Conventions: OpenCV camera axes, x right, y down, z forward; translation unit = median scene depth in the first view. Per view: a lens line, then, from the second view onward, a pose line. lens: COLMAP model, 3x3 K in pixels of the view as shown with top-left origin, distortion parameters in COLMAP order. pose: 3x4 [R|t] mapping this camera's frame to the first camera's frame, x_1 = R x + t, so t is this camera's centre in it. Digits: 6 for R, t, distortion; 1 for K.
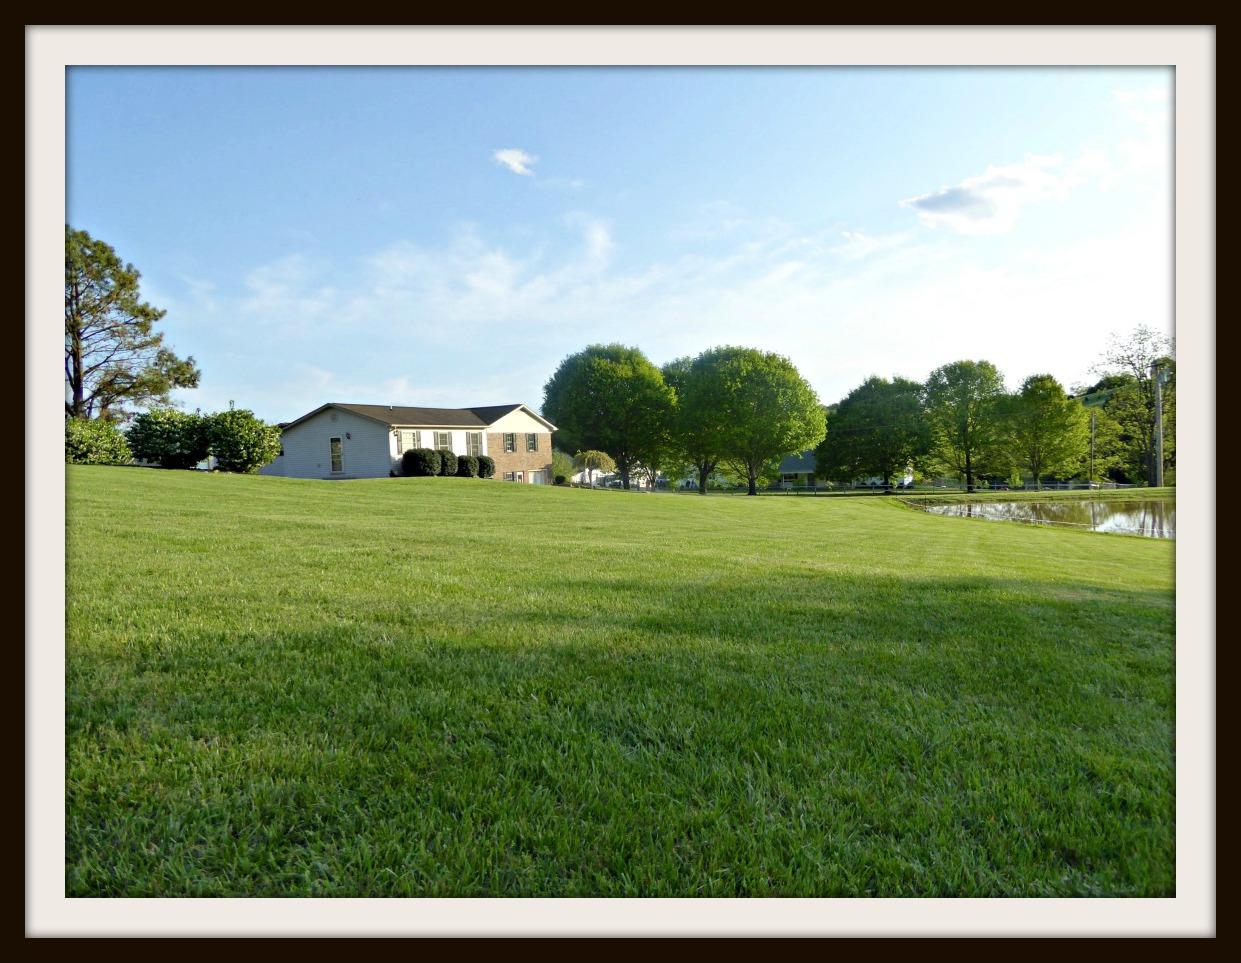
lens RADIAL K [[814.1, 0, 618.6], [0, 814.1, 497.1], [0, 0, 1]] dist [0.000543, 0.000116]
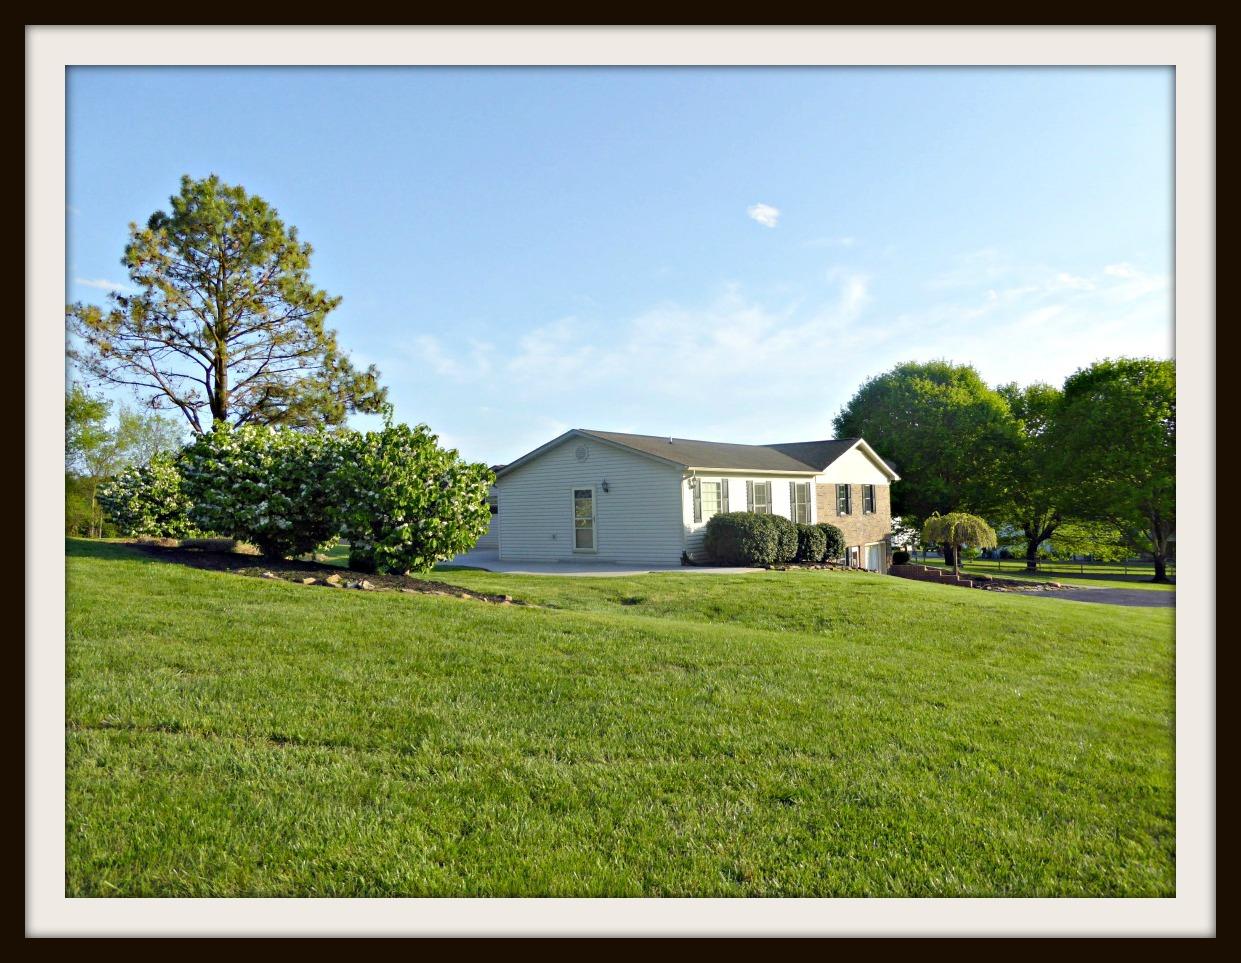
lens RADIAL K [[814.1, 0, 618.6], [0, 814.1, 497.1], [0, 0, 1]] dist [0.000543, 0.000116]
pose [[0.970743, 0.014768, -0.239665, -0.176296], [-0.029202, 0.997959, -0.056784, -0.034125], [0.238338, 0.062121, 0.969194, 0.427441]]
